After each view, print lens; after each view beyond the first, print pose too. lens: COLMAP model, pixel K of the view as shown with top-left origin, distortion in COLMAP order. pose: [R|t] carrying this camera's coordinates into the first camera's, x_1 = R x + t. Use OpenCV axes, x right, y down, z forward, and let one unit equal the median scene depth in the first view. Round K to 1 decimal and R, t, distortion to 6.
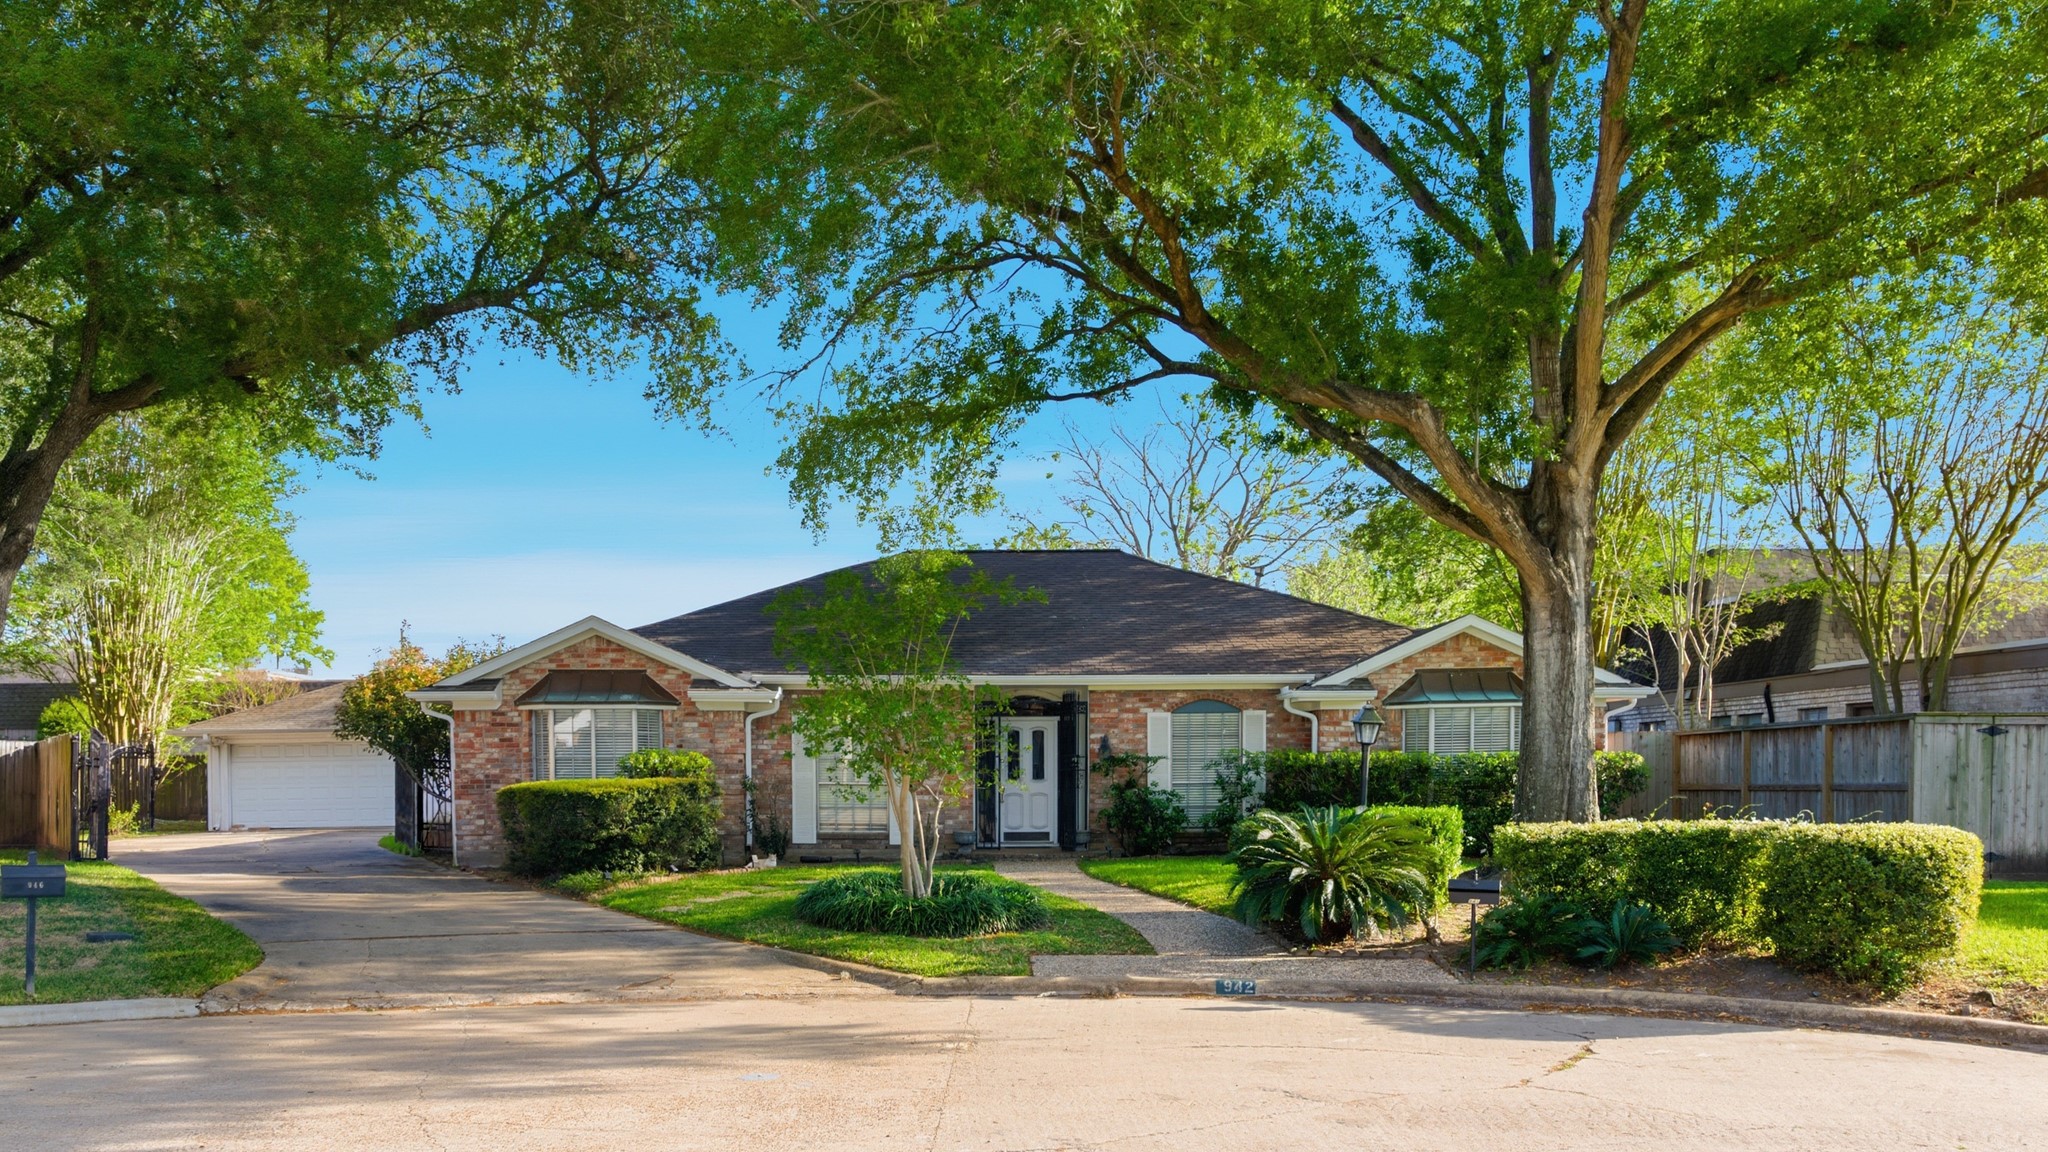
lens RADIAL K [[1591.2, 0, 1024.0], [0, 1591.2, 576.0], [0, 0, 1]] dist [-0.035673, 0.073142]
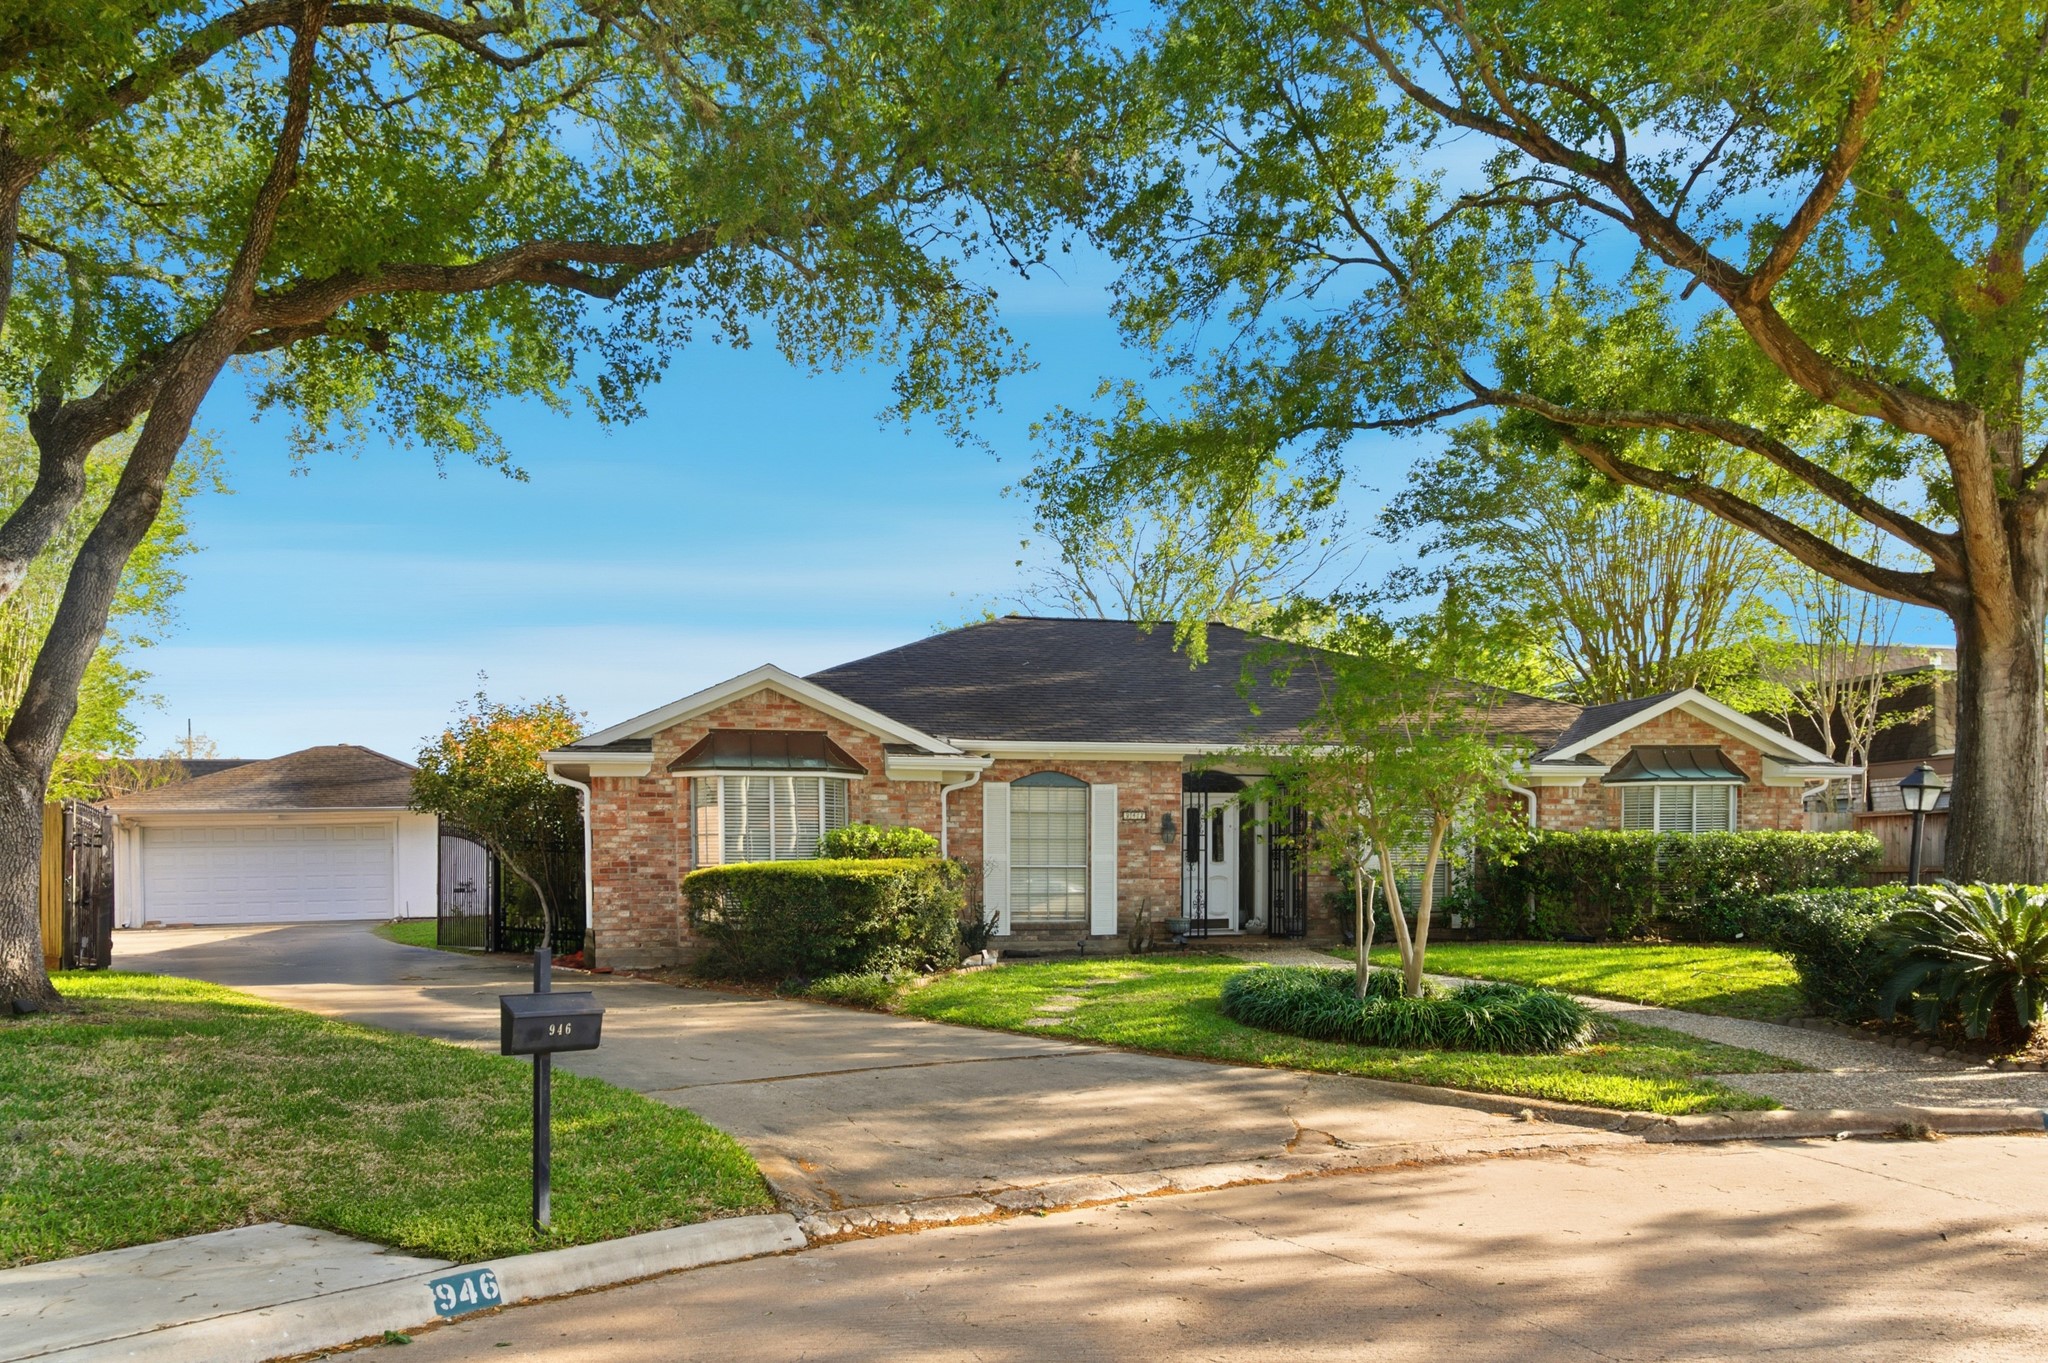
lens RADIAL K [[1409.3, 0, 1027.9], [0, 1409.3, 714.9], [0, 0, 1]] dist [-0.039480, 0.084235]
pose [[0.980162, 0.019600, 0.197226, -0.312153], [-0.022538, 0.999666, 0.012661, 0.042904], [-0.196912, -0.016855, 0.980276, 0.276448]]
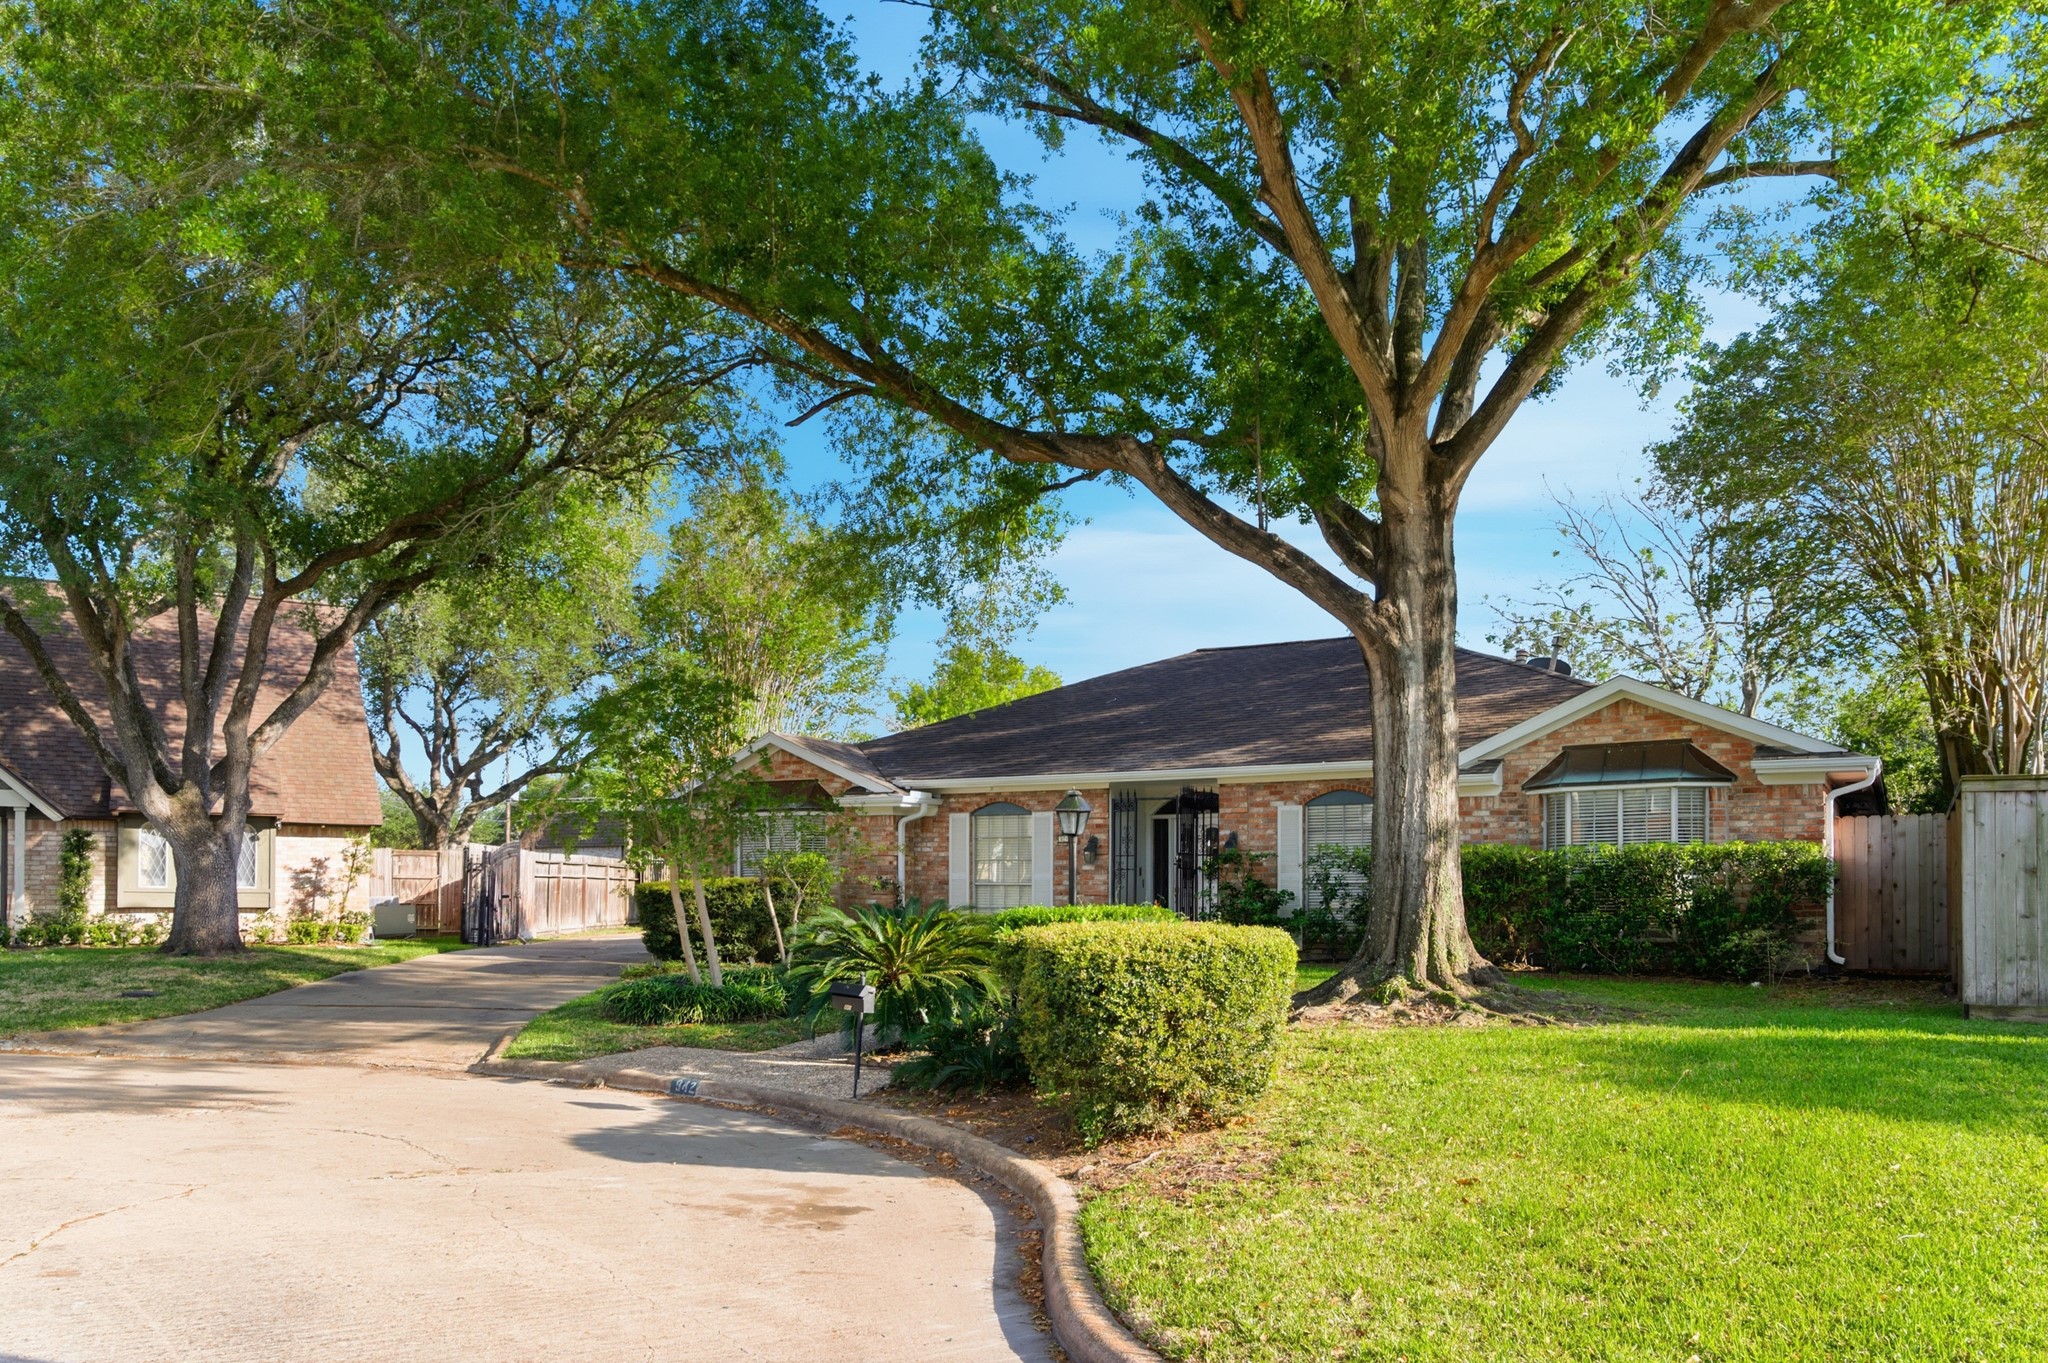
lens RADIAL K [[1534.6, 0, 1024.0], [0, 1534.6, 681.5], [0, 0, 1]] dist [0.004719, 0.001287]
pose [[0.859438, -0.067618, -0.506748, 0.468761], [0.064572, 0.997634, -0.023606, 0.028997], [0.507145, -0.012434, 0.861771, 0.183287]]
